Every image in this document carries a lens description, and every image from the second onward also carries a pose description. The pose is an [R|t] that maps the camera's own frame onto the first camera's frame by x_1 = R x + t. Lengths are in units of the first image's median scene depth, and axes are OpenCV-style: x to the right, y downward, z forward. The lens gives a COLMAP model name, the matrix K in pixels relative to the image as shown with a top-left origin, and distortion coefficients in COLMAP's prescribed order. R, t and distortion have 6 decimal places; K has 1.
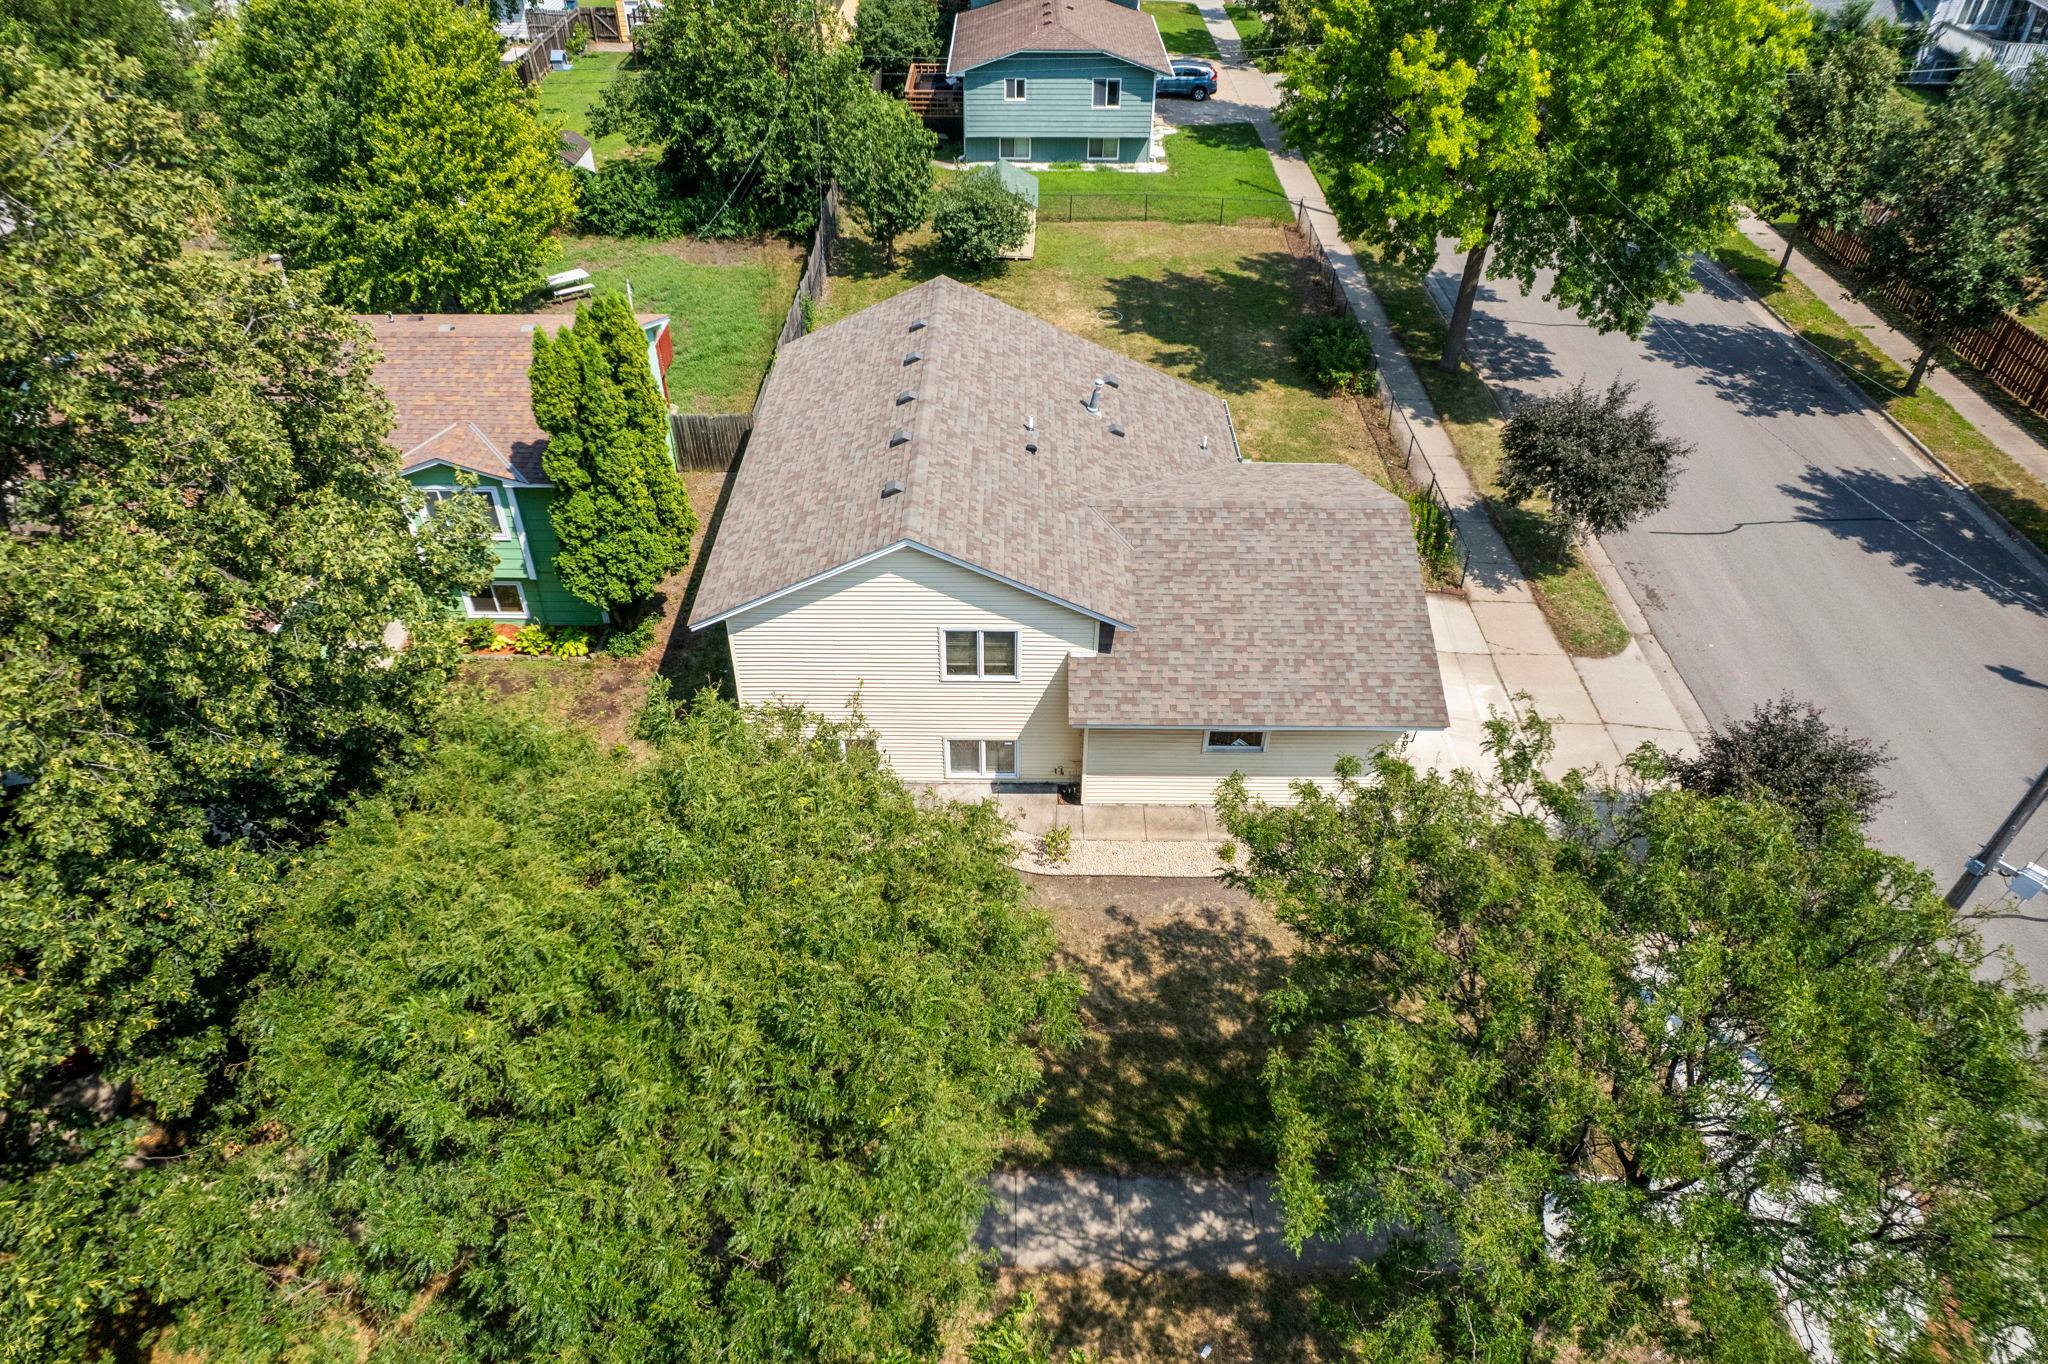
lens RADIAL K [[1305.9, 0, 1024.0], [0, 1305.9, 682.0], [0, 0, 1]] dist [-0.067216, 0.058213]
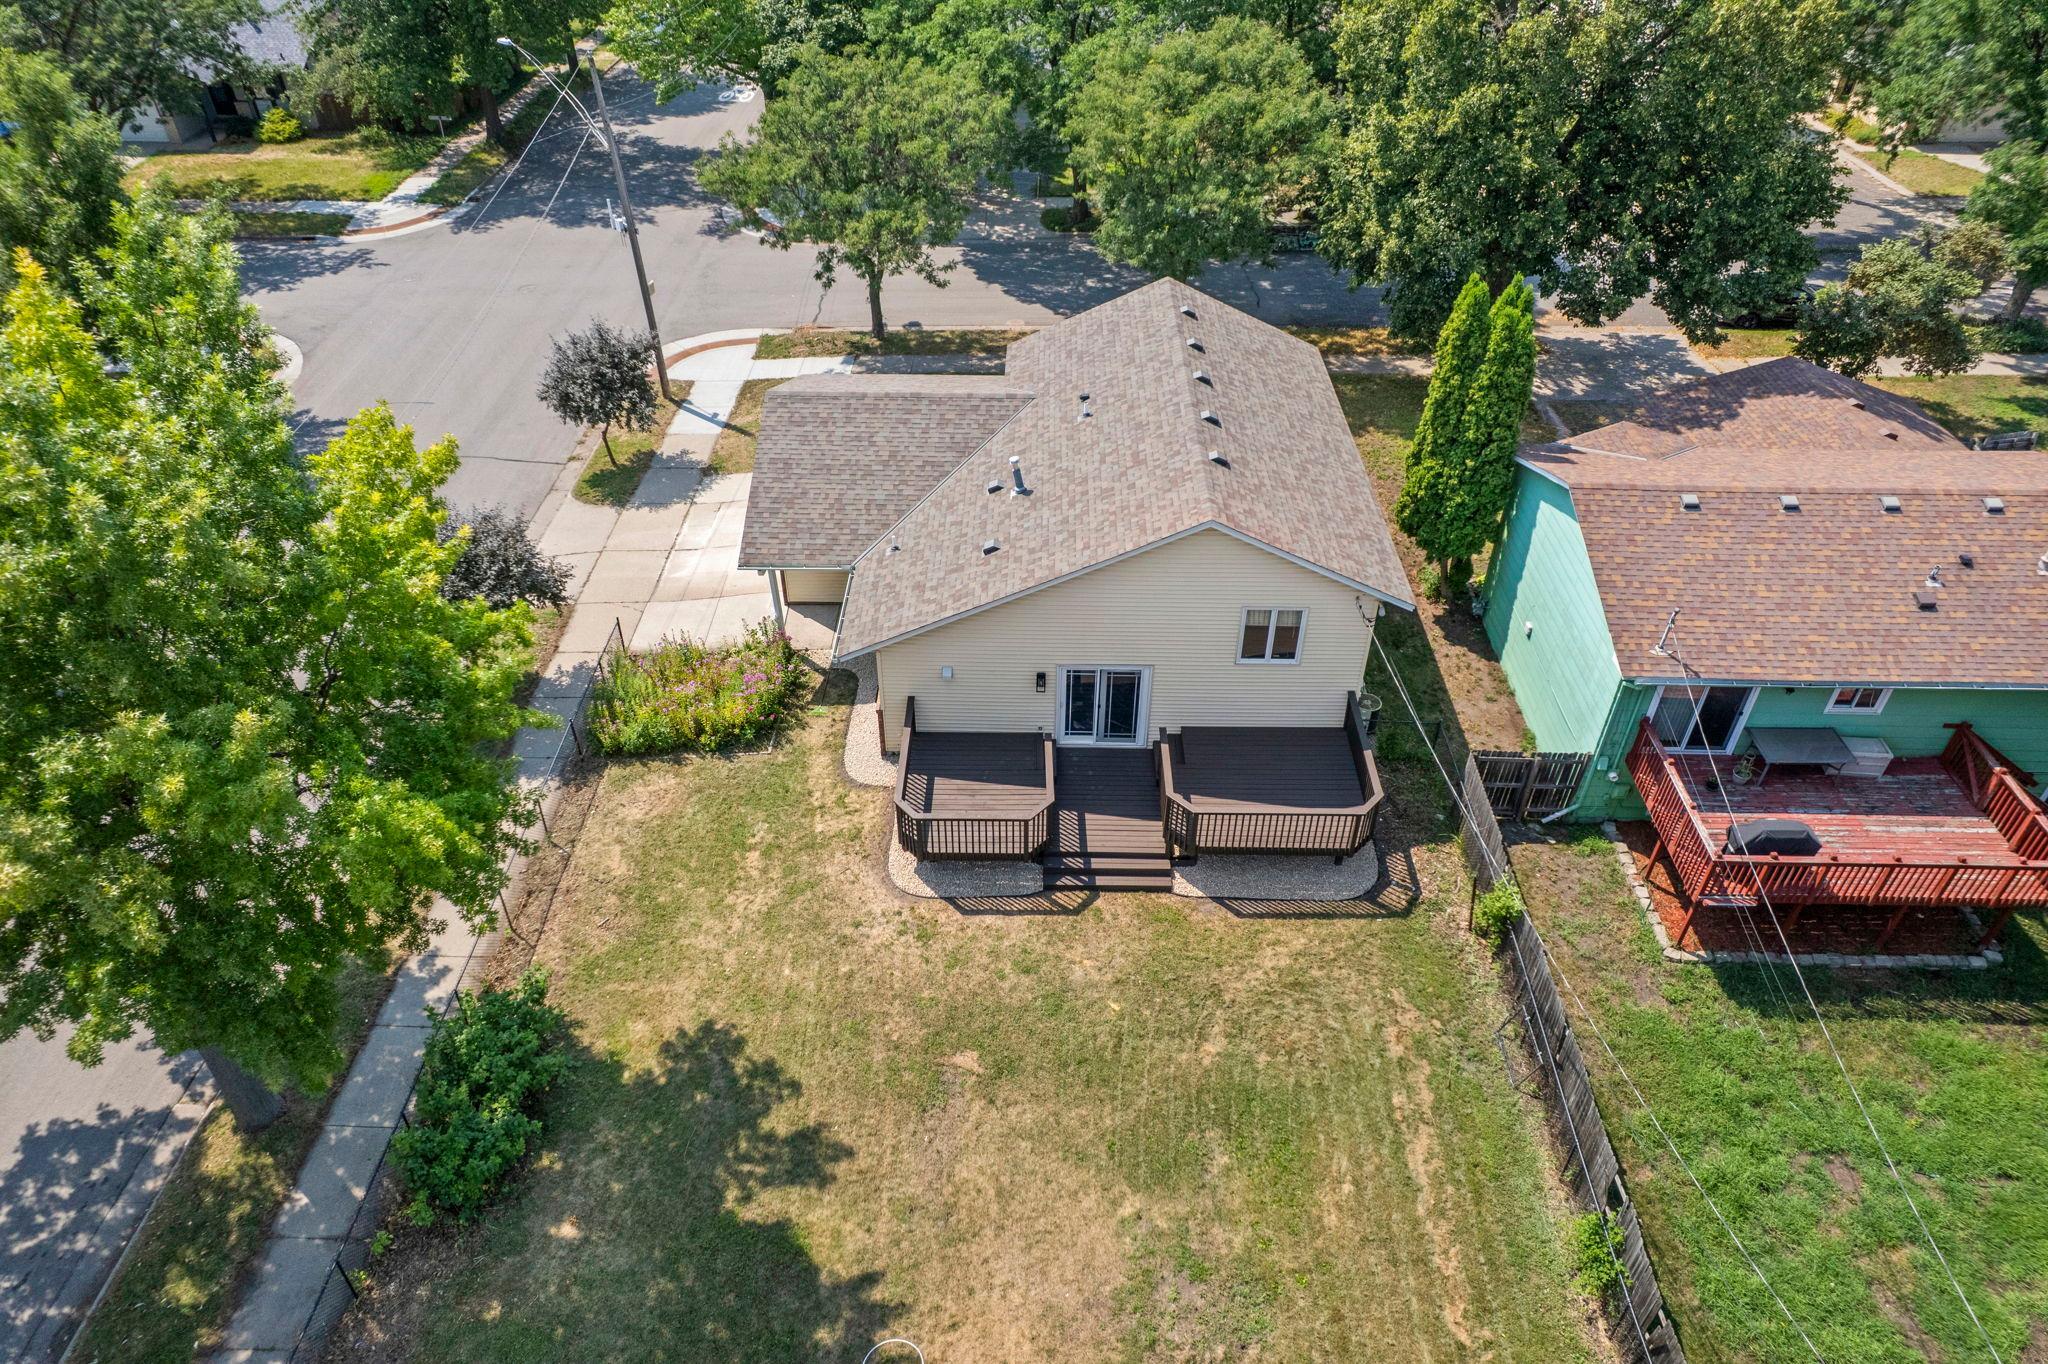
lens RADIAL K [[1305.9, 0, 1024.0], [0, 1305.9, 682.0], [0, 0, 1]] dist [-0.067216, 0.058213]
pose [[-0.999988, -0.000919, 0.004842, 0.027337], [0.004507, 0.226904, 0.973907, -0.804166], [-0.001994, 0.973917, -0.226897, 0.990574]]
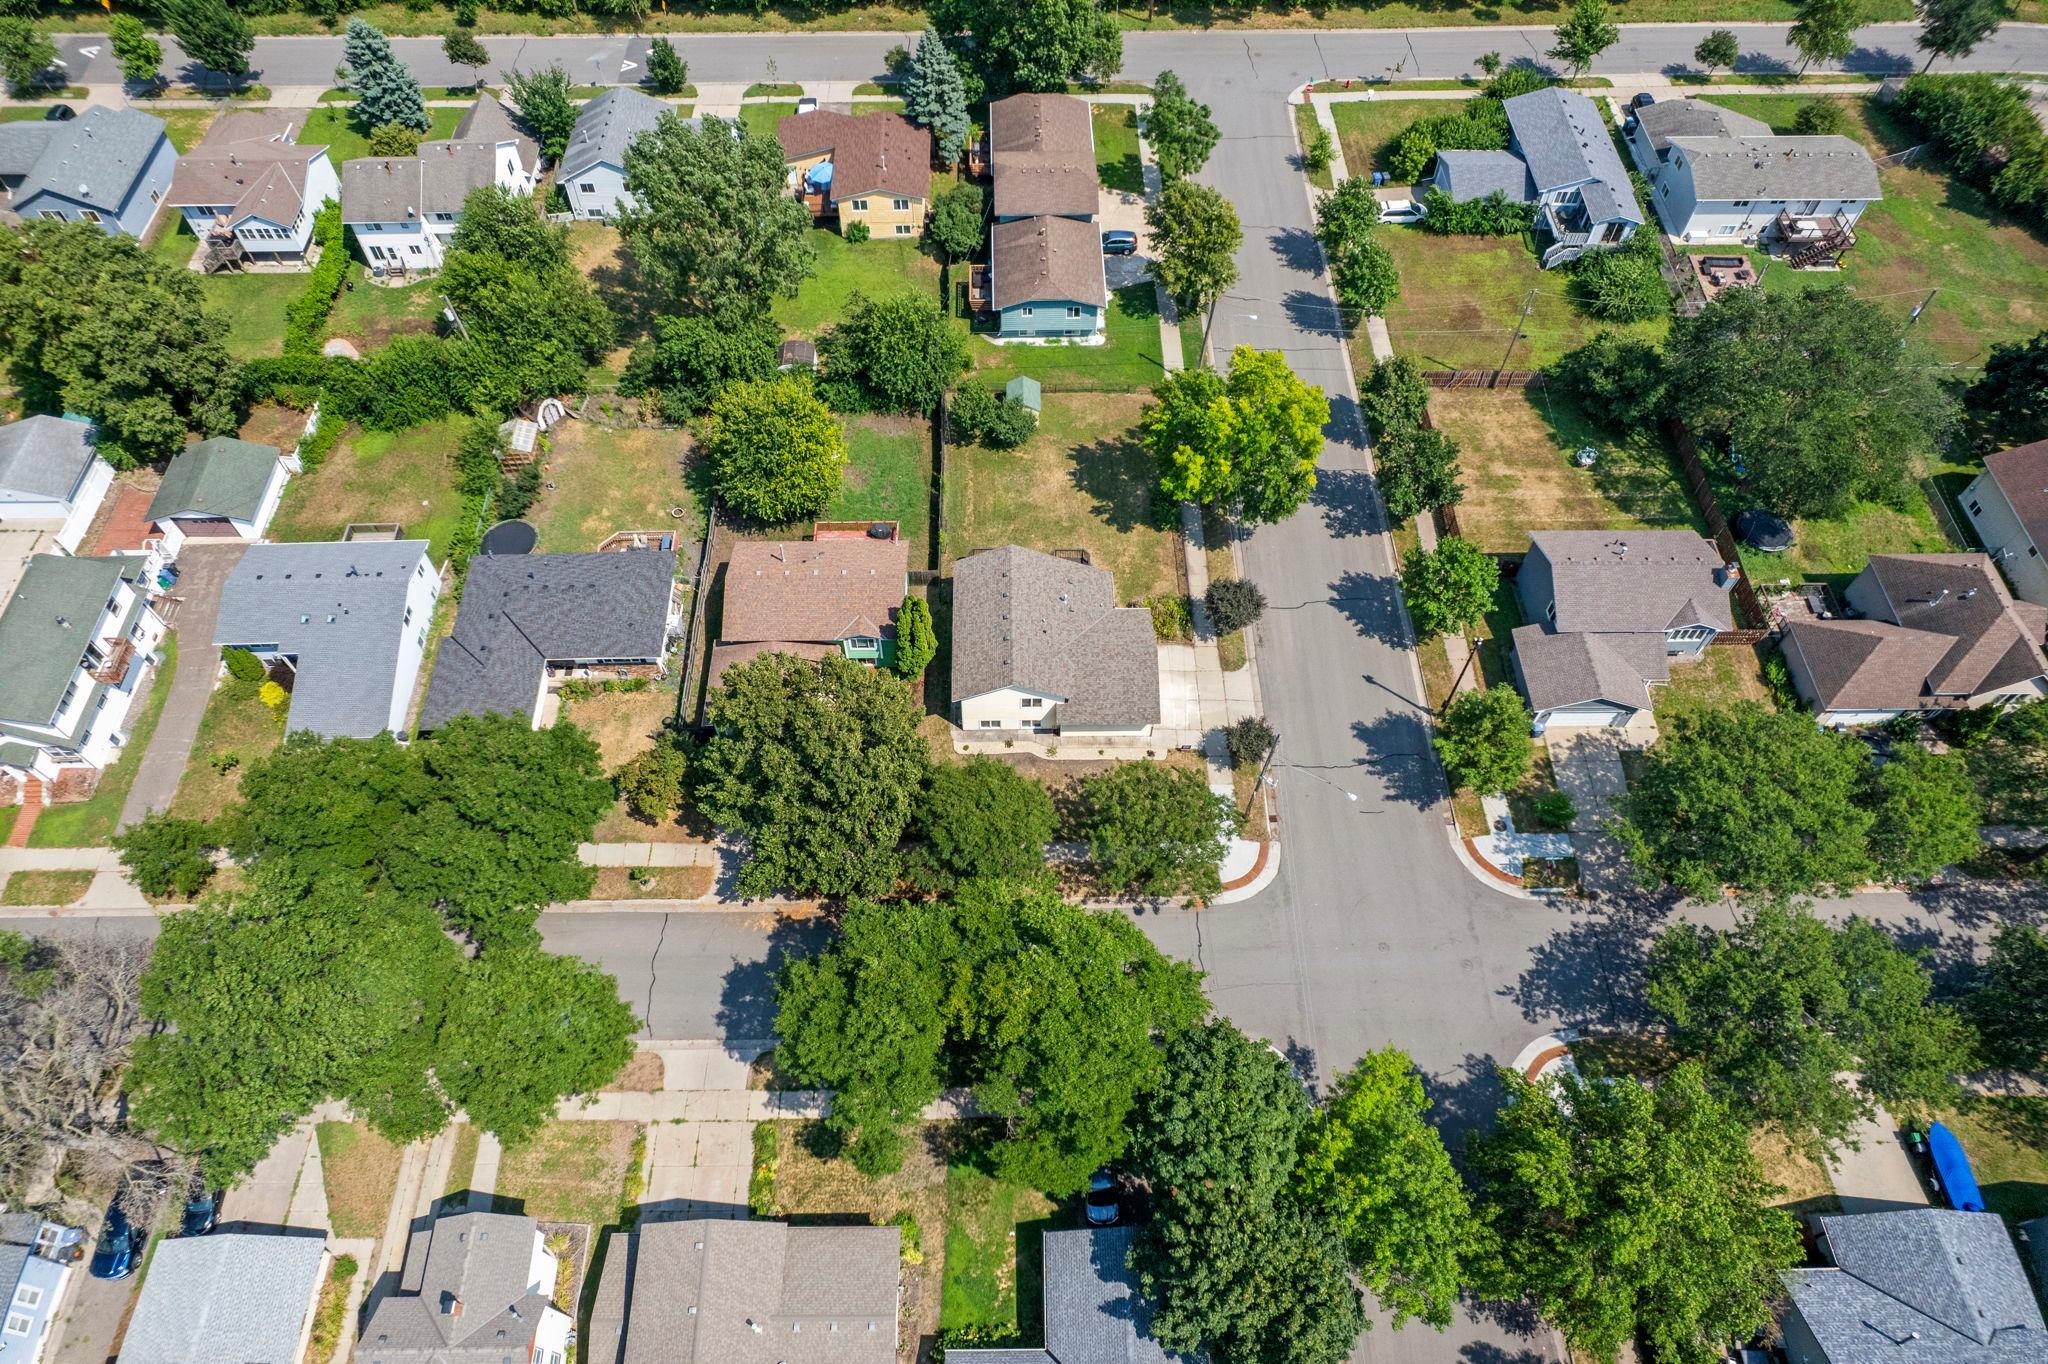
lens RADIAL K [[1305.9, 0, 1024.0], [0, 1305.9, 682.0], [0, 0, 1]] dist [-0.067216, 0.058213]
pose [[0.999836, -0.015085, 0.010025, -0.053919], [0.011209, 0.950116, 0.311697, -0.721288], [-0.014227, -0.311533, 0.950129, -1.427408]]
